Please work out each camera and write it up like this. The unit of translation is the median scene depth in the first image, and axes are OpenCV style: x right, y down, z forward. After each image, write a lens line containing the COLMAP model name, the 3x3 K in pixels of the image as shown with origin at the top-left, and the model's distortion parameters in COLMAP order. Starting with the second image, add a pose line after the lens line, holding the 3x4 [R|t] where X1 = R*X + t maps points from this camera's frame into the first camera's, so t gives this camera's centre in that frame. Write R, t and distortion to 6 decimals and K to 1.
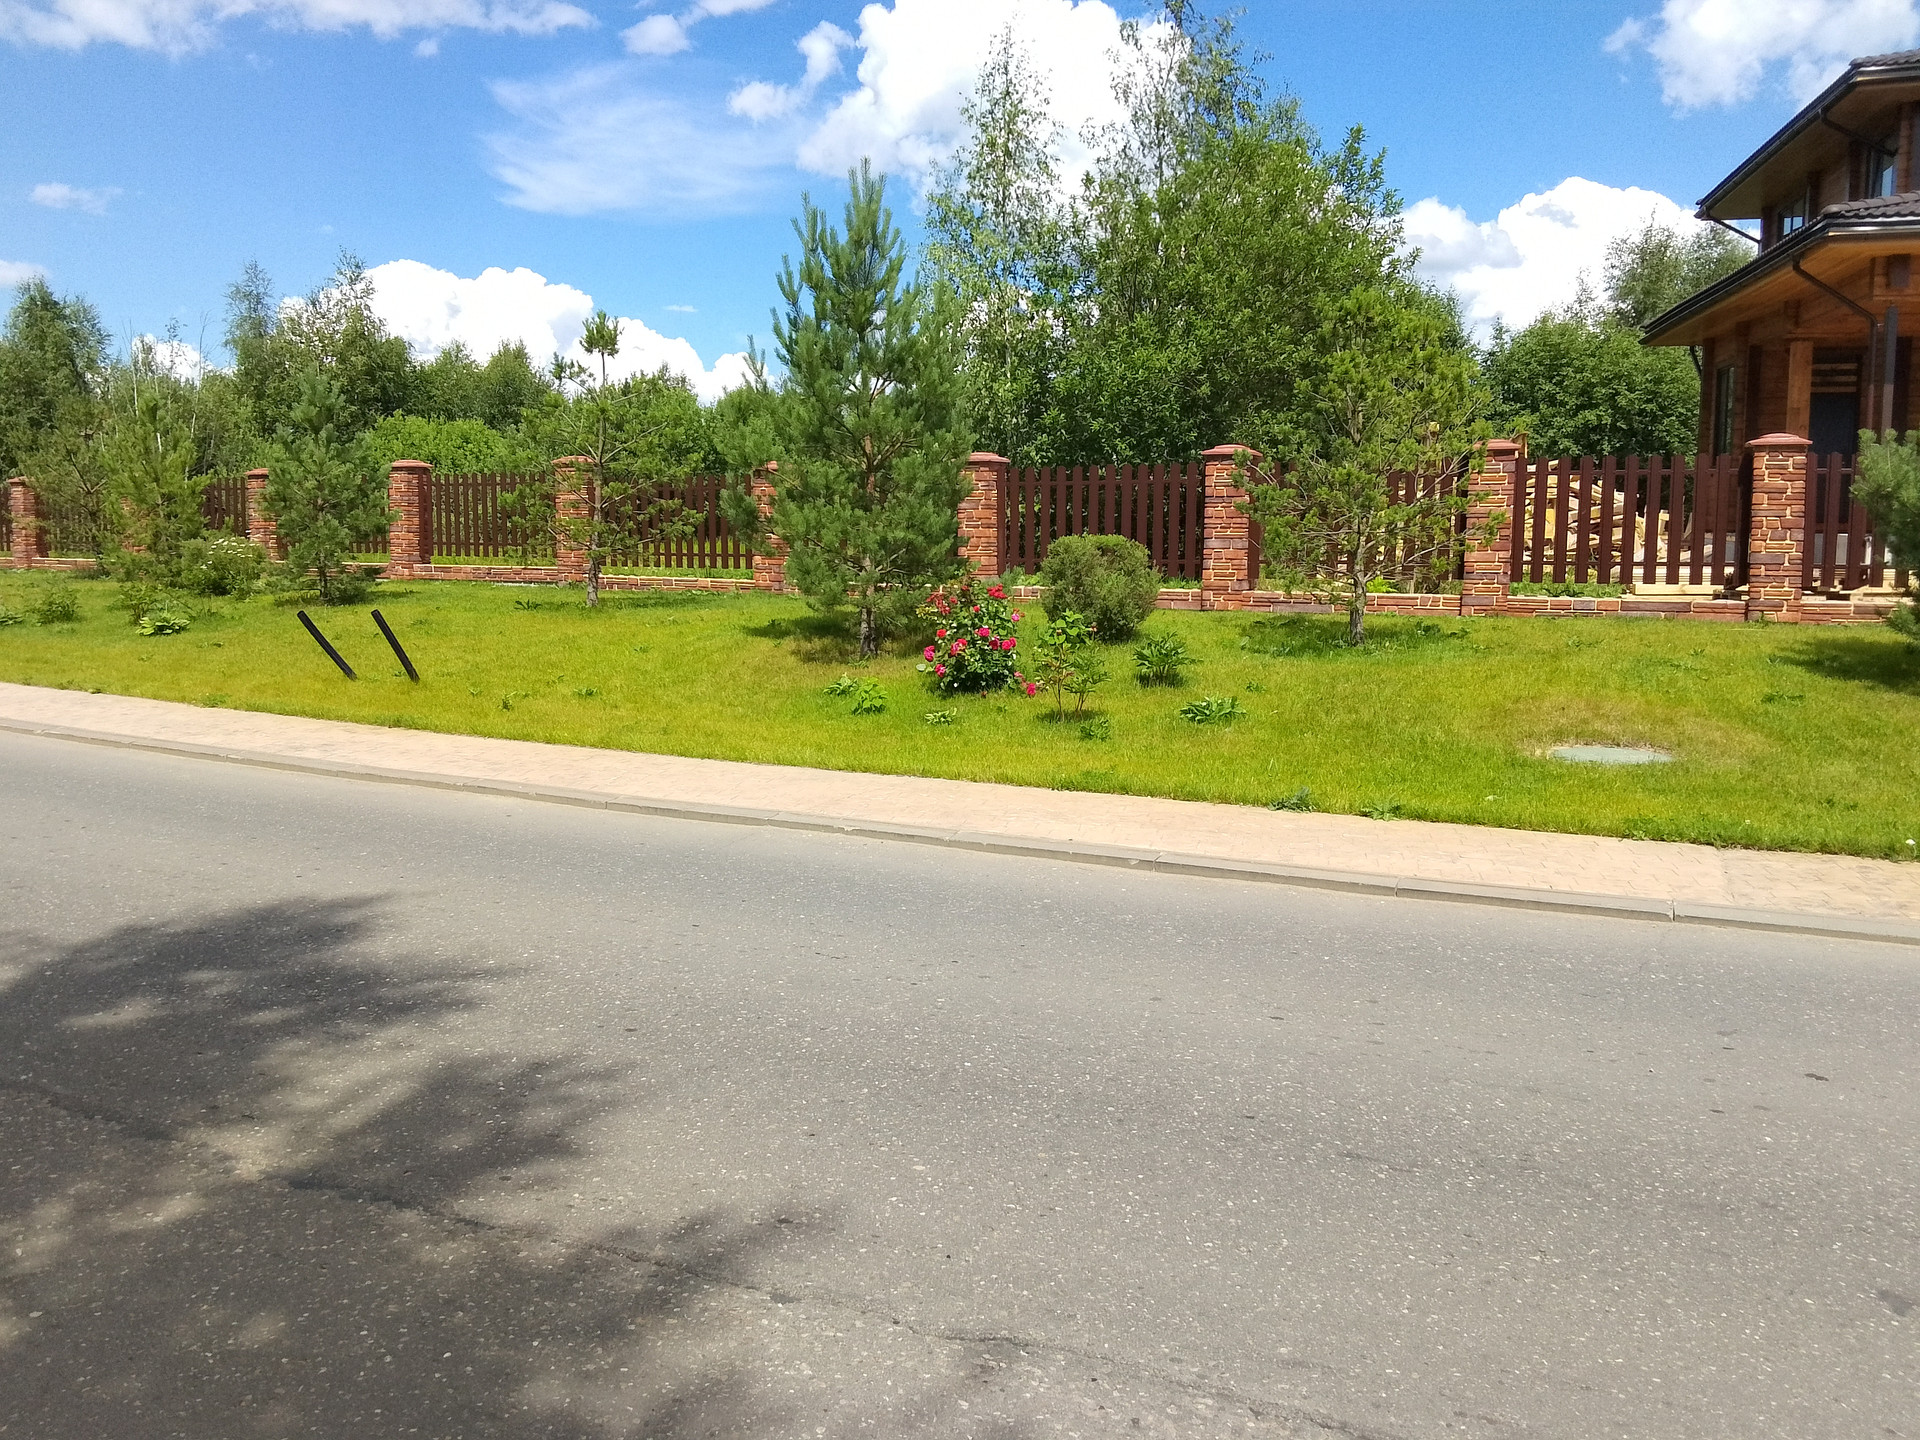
lens RADIAL K [[1530.0, 0, 975.5], [0, 1530.0, 729.8], [0, 0, 1]] dist [0.113704, -0.257981]
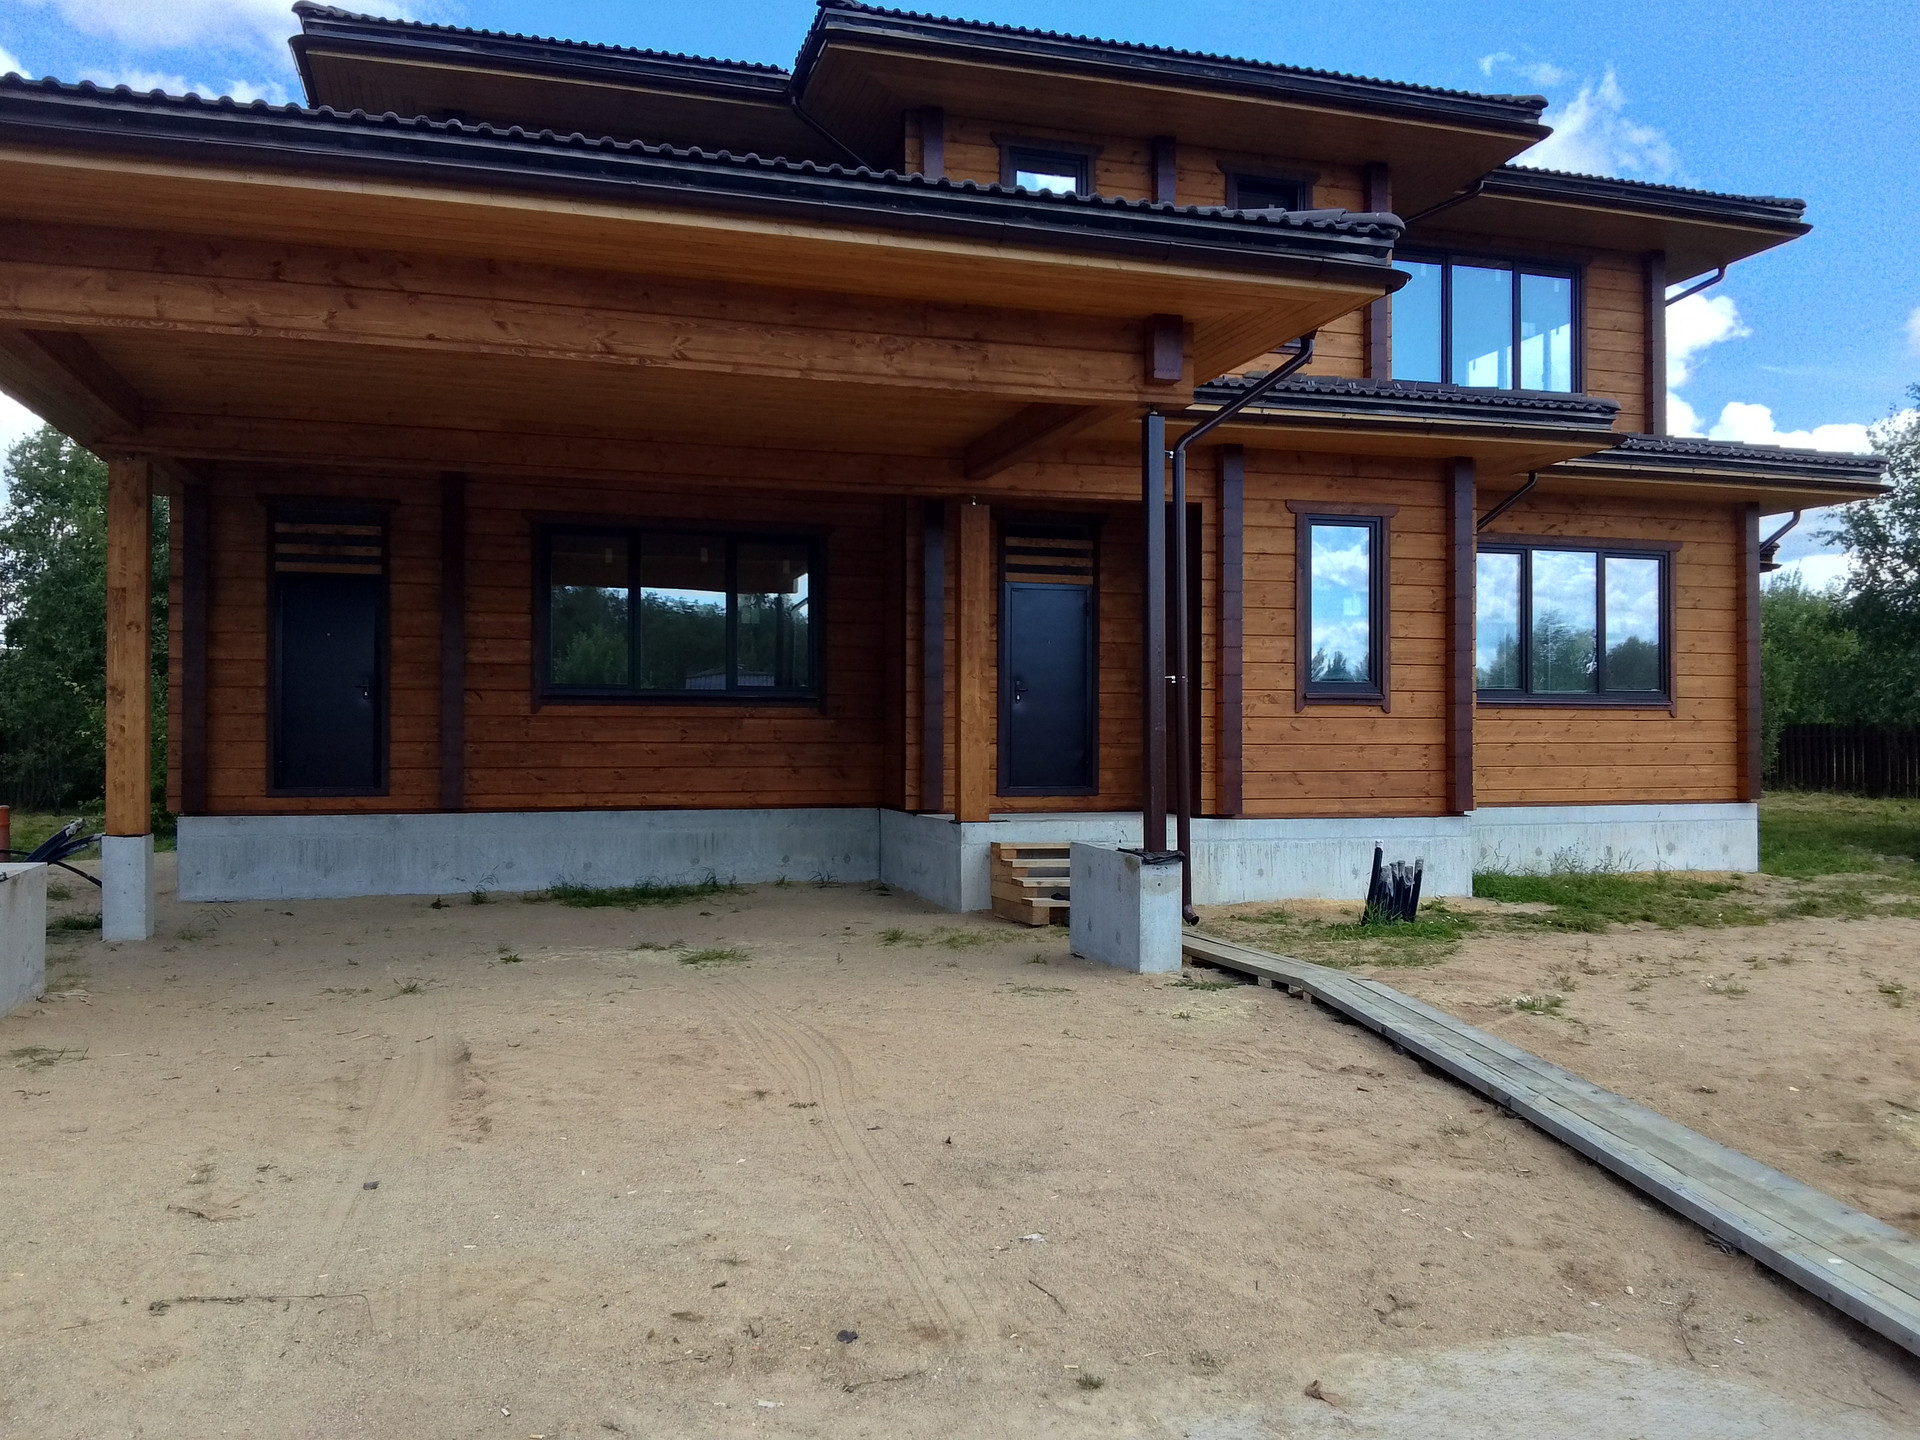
lens RADIAL K [[1530.0, 0, 975.5], [0, 1530.0, 729.8], [0, 0, 1]] dist [0.113704, -0.257981]
pose [[0.858550, 0.004381, 0.512712, 0.935599], [0.065072, 0.990947, -0.117433, -0.154913], [-0.508584, 0.134186, 0.850492, 0.790436]]
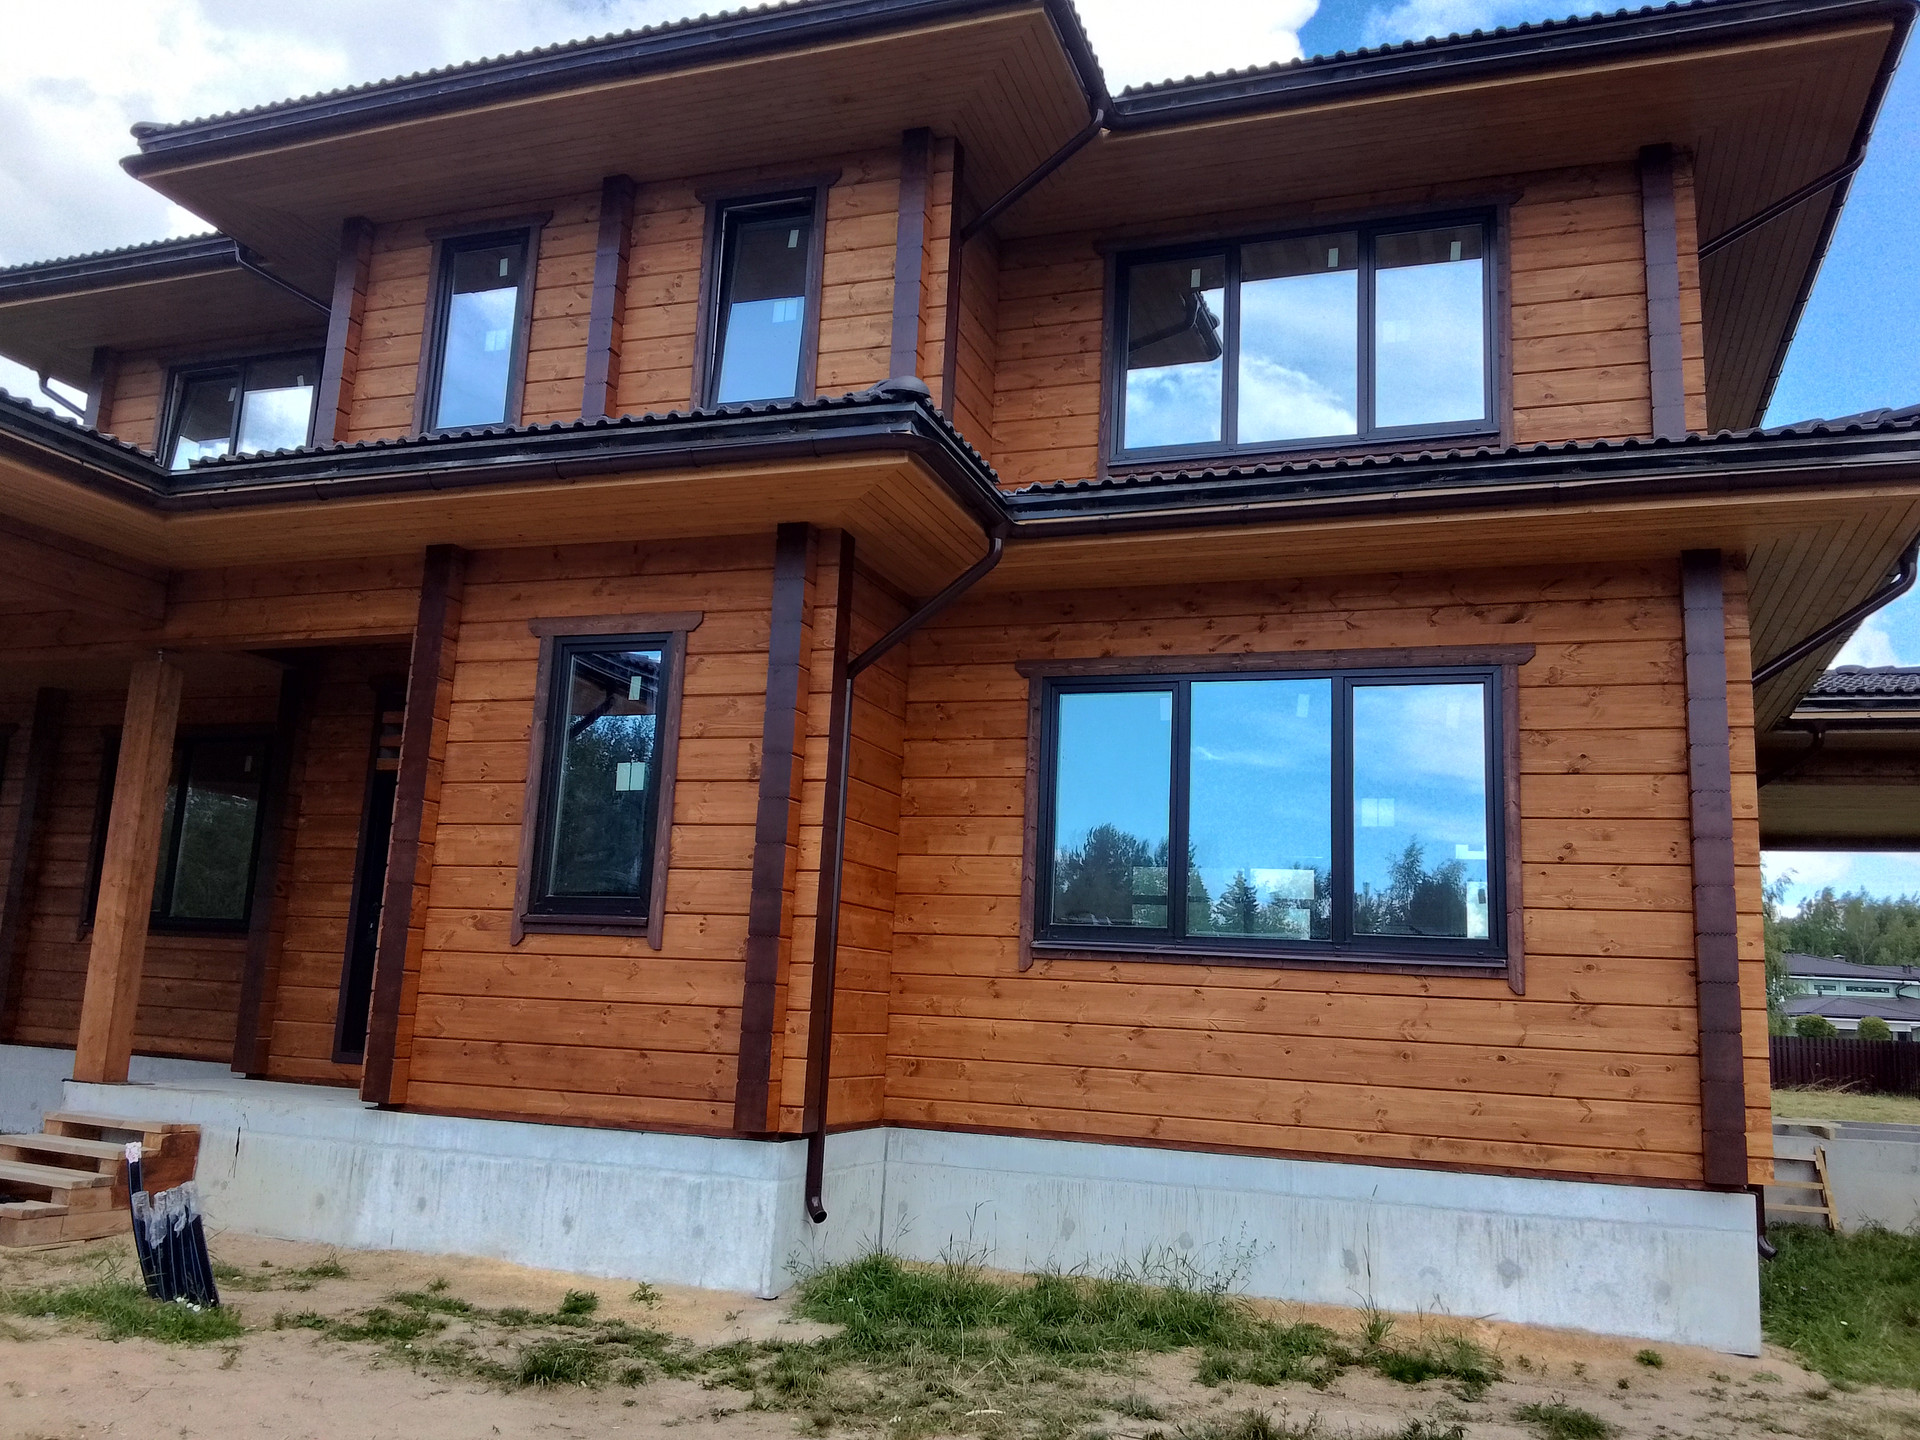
lens RADIAL K [[1530.0, 0, 975.5], [0, 1530.0, 729.8], [0, 0, 1]] dist [0.113704, -0.257981]
pose [[0.993080, 0.030382, -0.113440, 2.034050], [-0.064318, 0.948913, -0.308913, -0.173313], [0.098259, 0.314072, 0.944301, 0.951467]]
